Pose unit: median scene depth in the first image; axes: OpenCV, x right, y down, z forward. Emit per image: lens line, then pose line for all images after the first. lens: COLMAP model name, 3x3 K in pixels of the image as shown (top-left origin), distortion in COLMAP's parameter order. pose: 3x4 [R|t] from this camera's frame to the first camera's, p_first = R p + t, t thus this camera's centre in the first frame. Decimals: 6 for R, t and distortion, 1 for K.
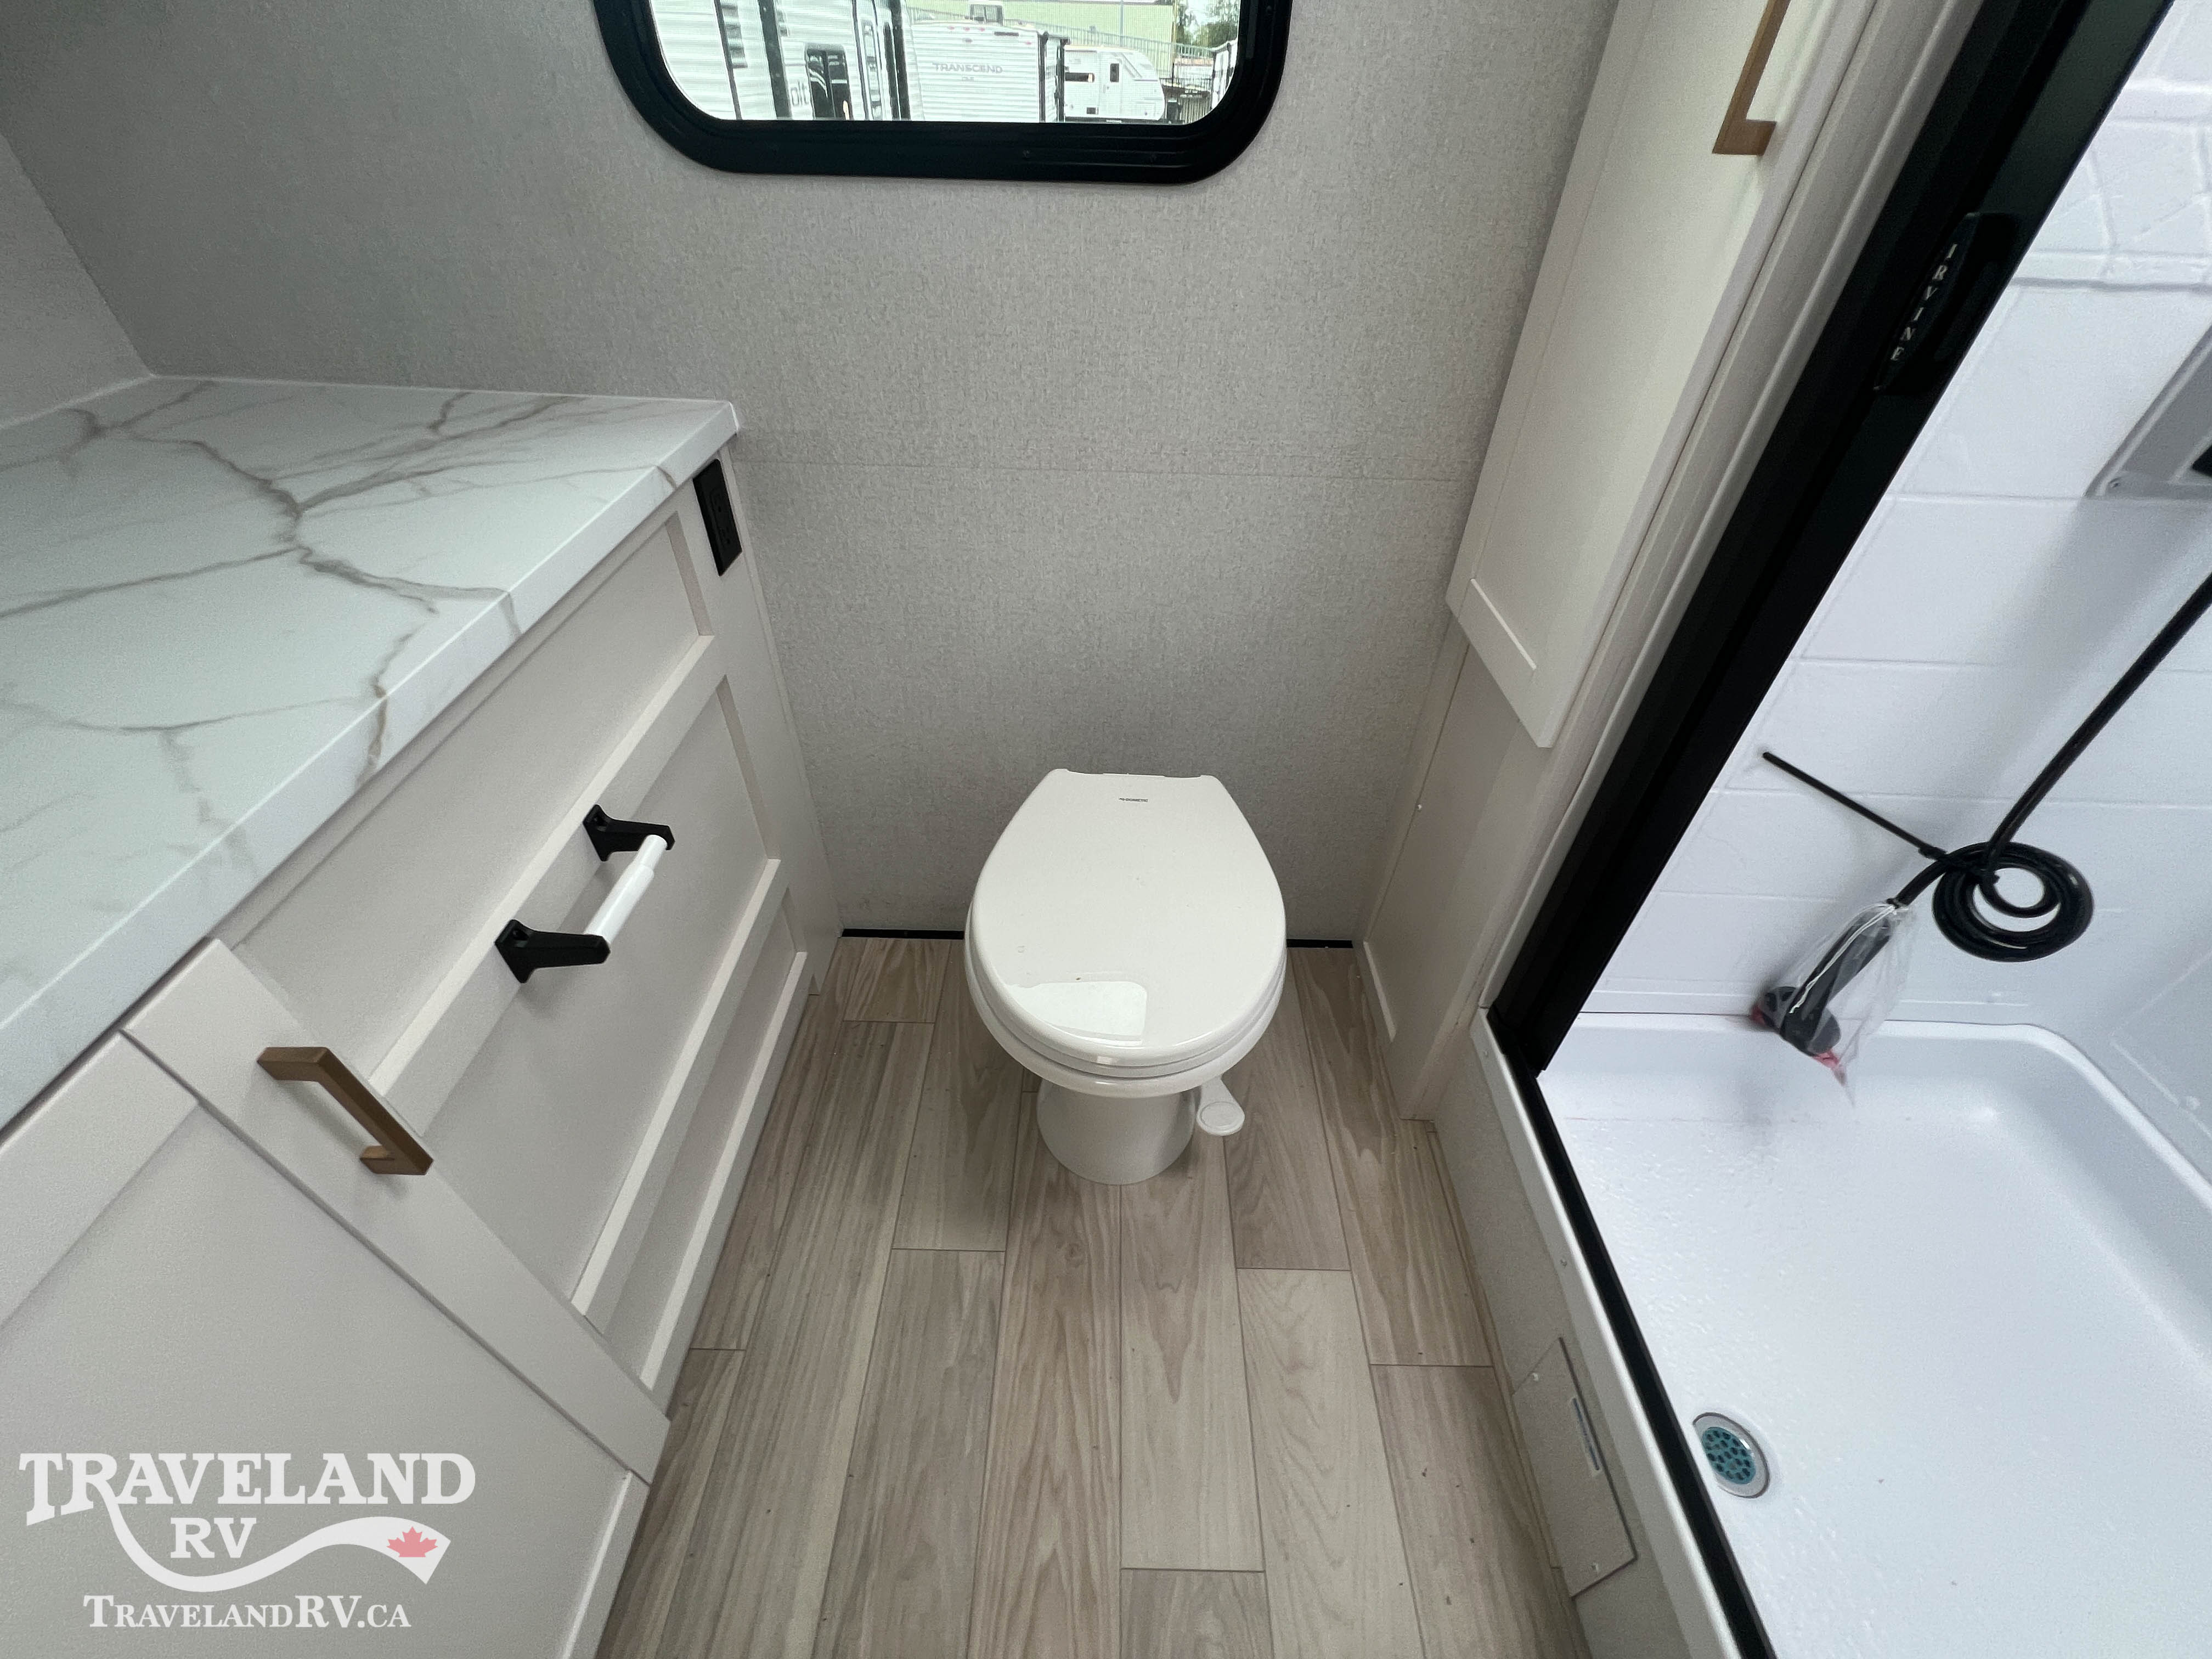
lens RADIAL K [[884.8, 0, 1106.3], [0, 884.8, 824.0], [0, 0, 1]] dist [-0.002820, 0.000561]
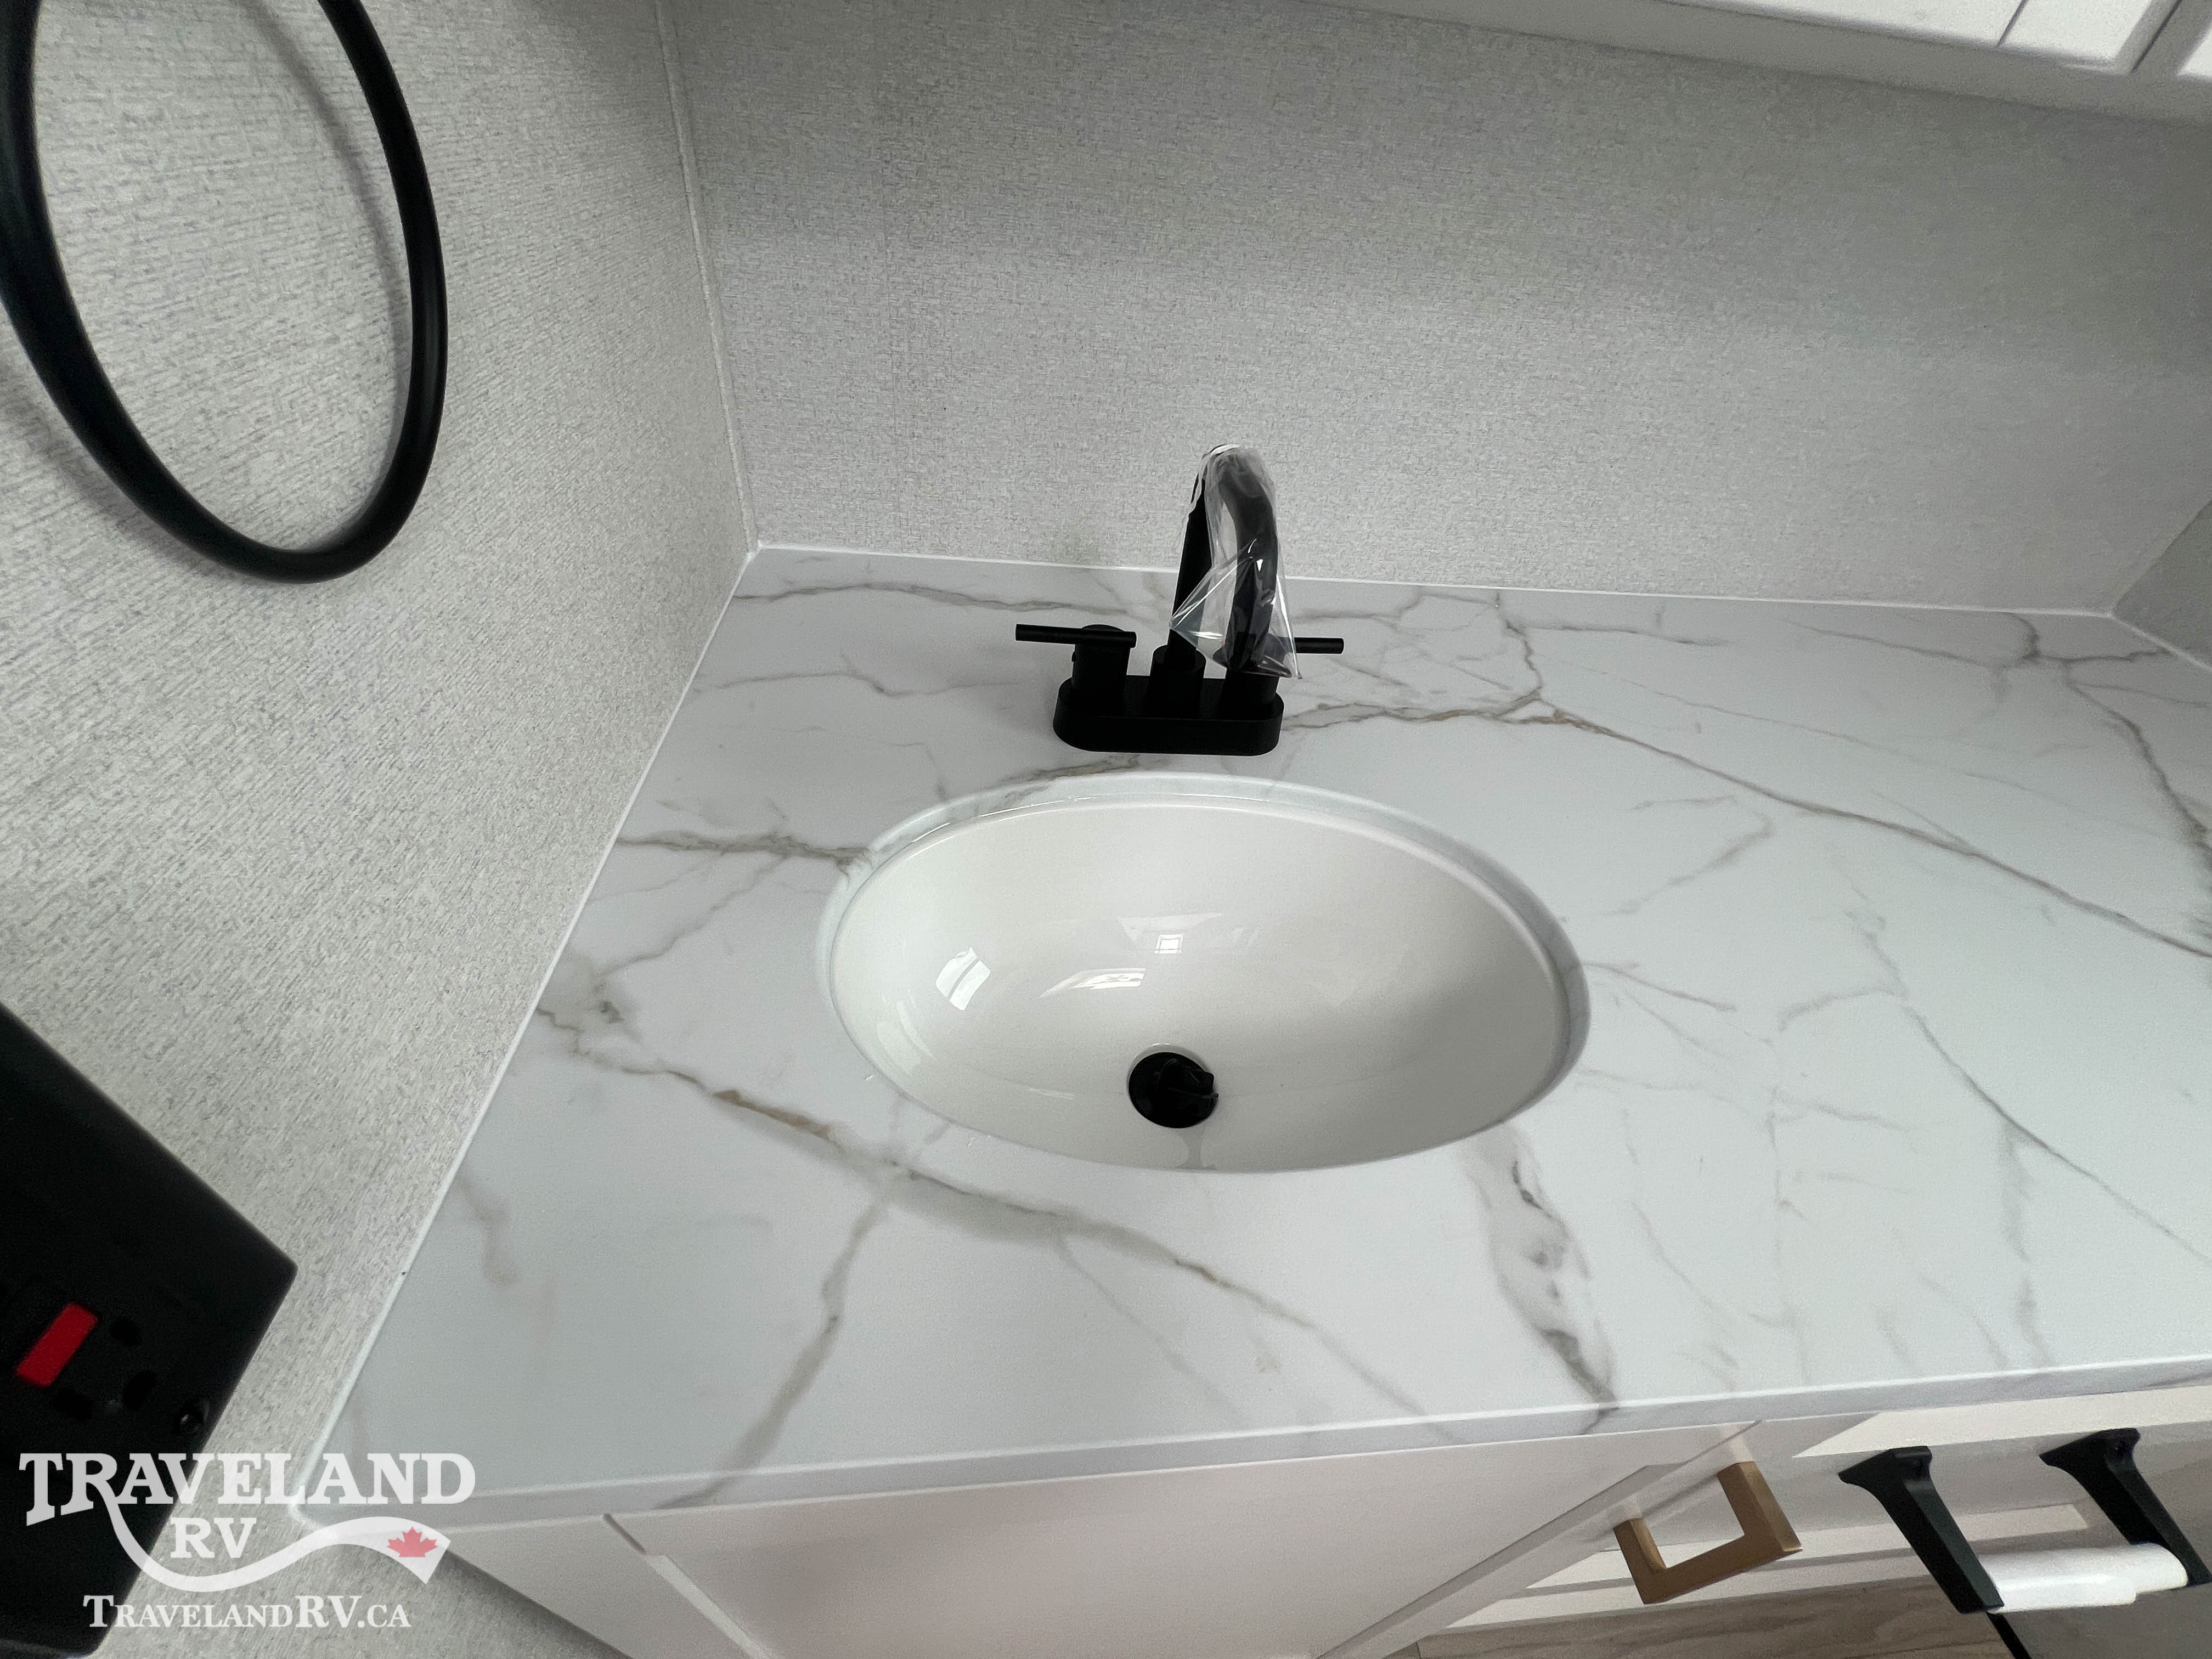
lens RADIAL K [[884.8, 0, 1105.8], [0, 884.8, 828.9], [0, 0, 1]] dist [-0.002820, 0.000561]
pose [[0.107271, 0.635939, -0.764248, -0.381197], [-0.714817, 0.583601, 0.385288, 0.010152], [0.691036, 0.504967, 0.517183, -0.078450]]
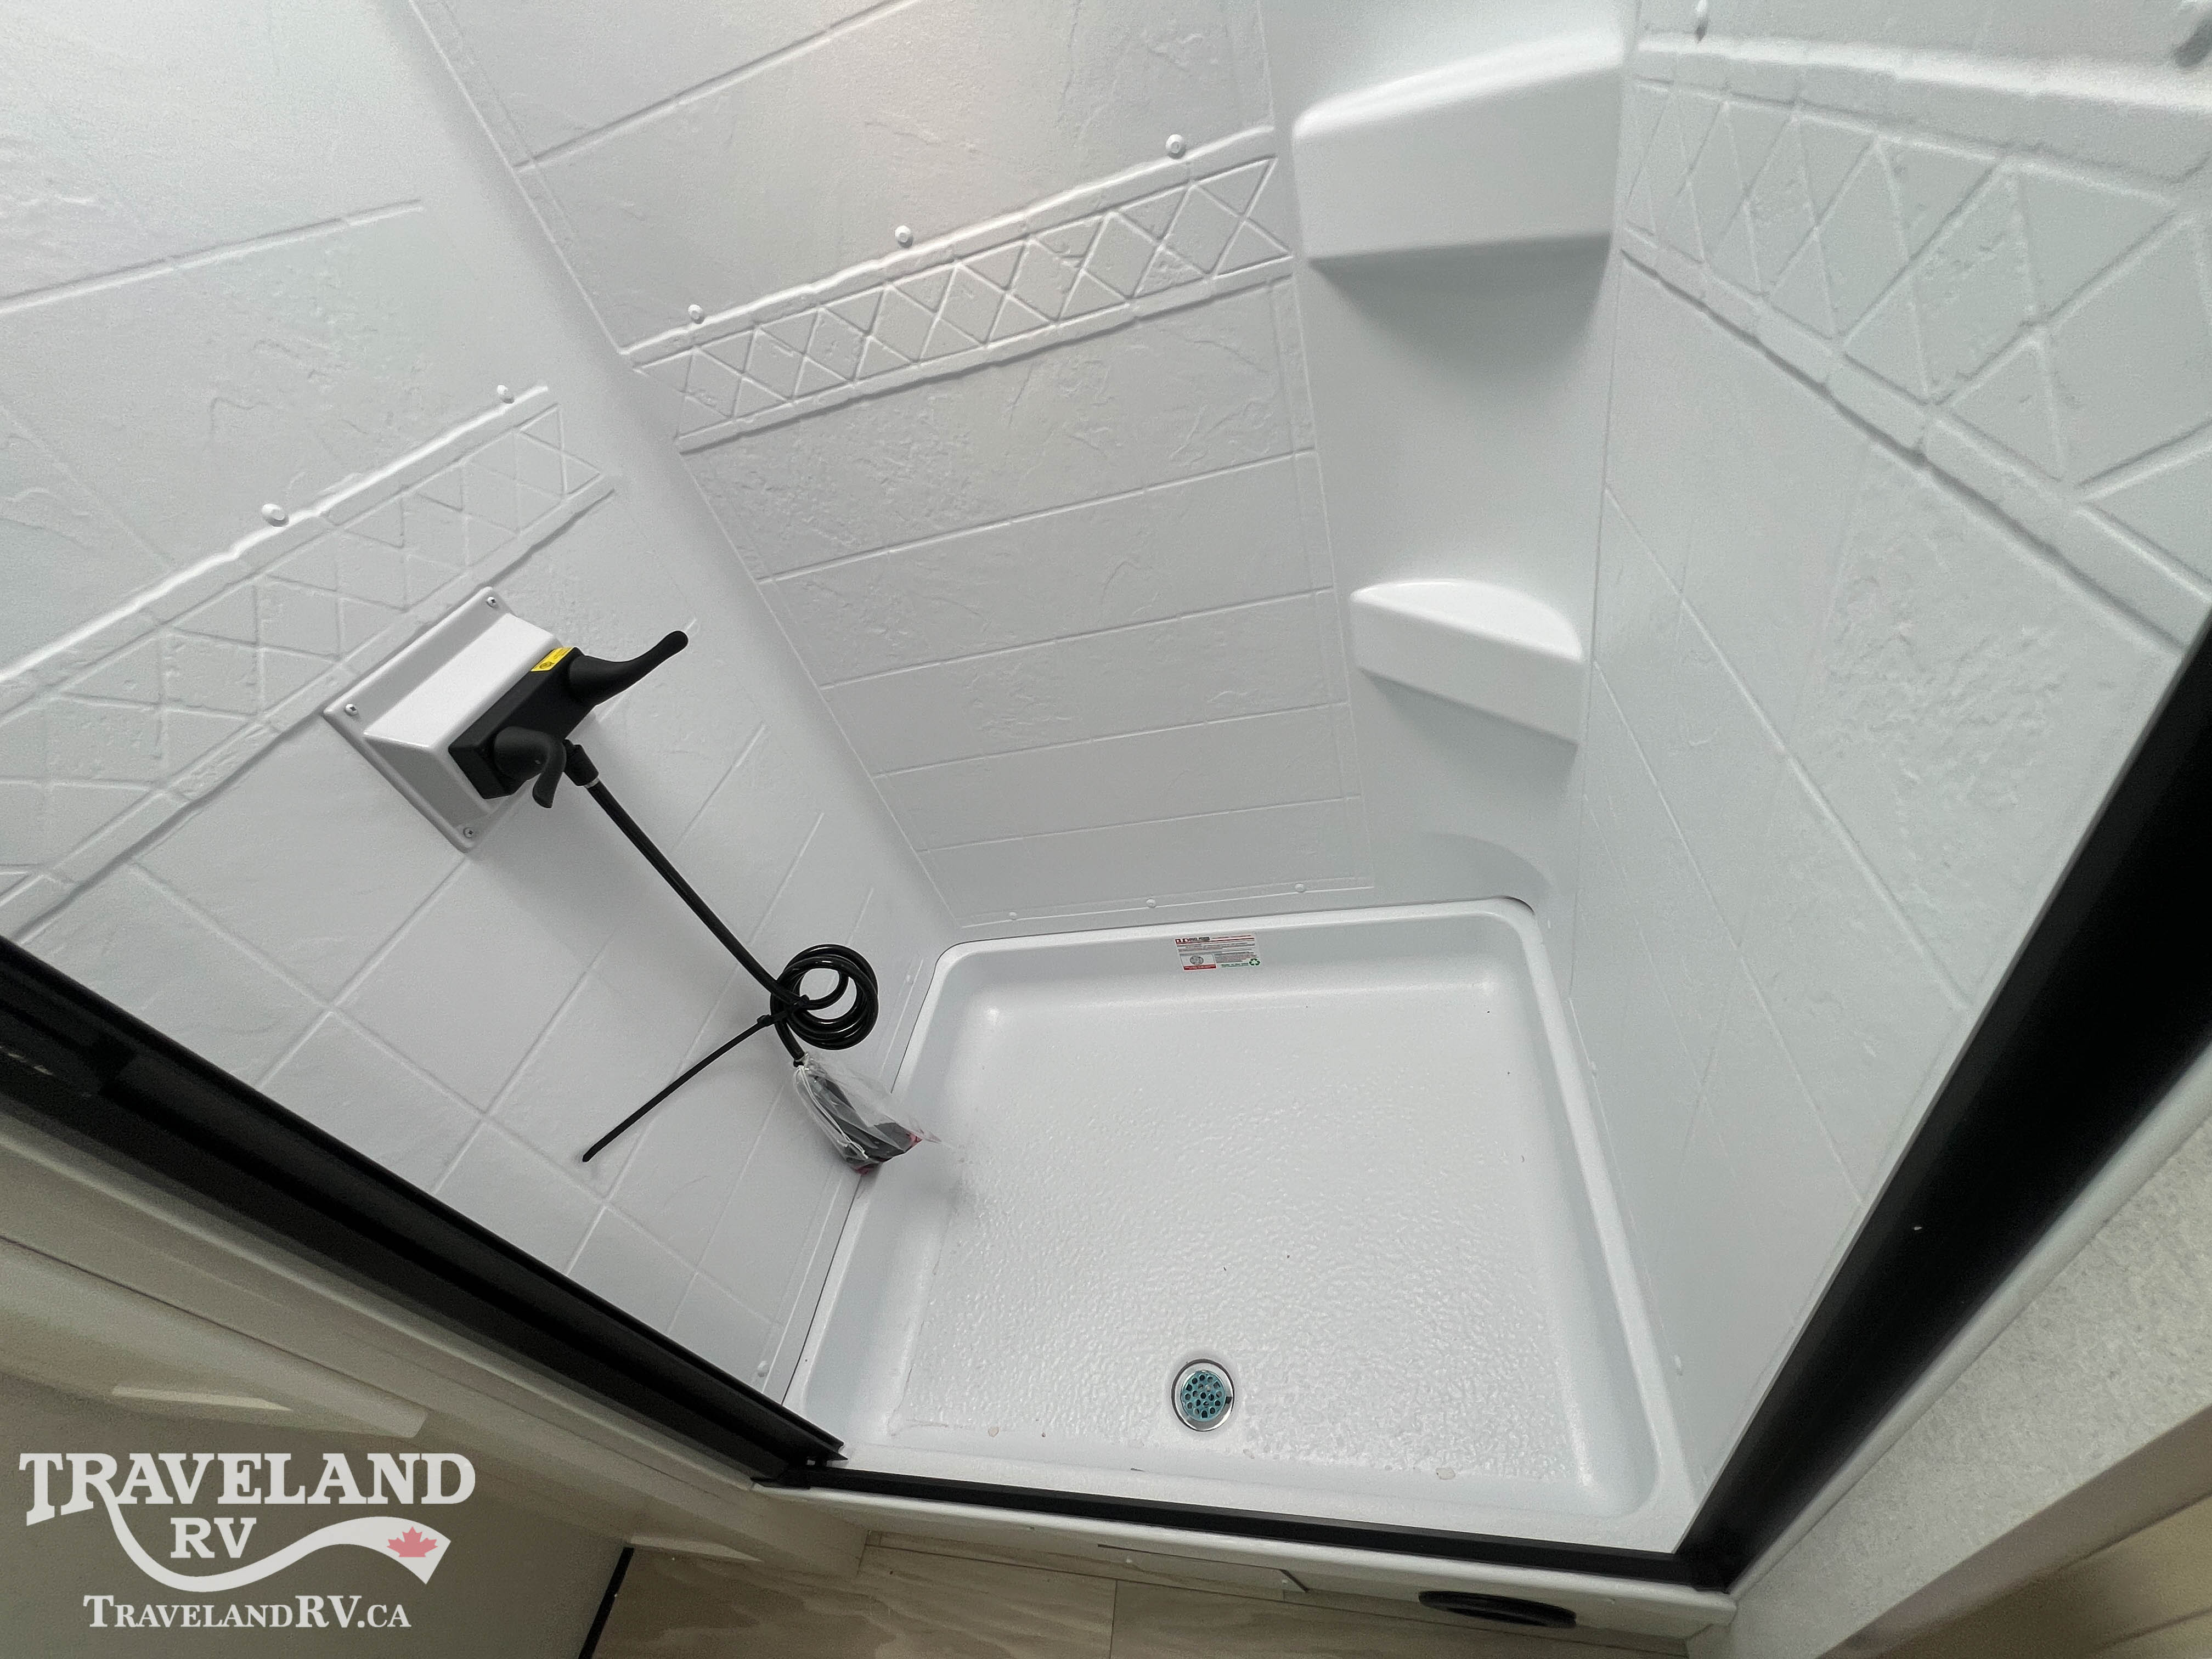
lens RADIAL K [[884.8, 0, 1108.7], [0, 884.8, 825.6], [0, 0, 1]] dist [-0.002820, 0.000561]
pose [[0.113789, -0.692599, 0.712291, 0.366064], [0.833548, 0.456671, 0.310886, -0.062758], [-0.540602, 0.558353, 0.629278, -0.048132]]
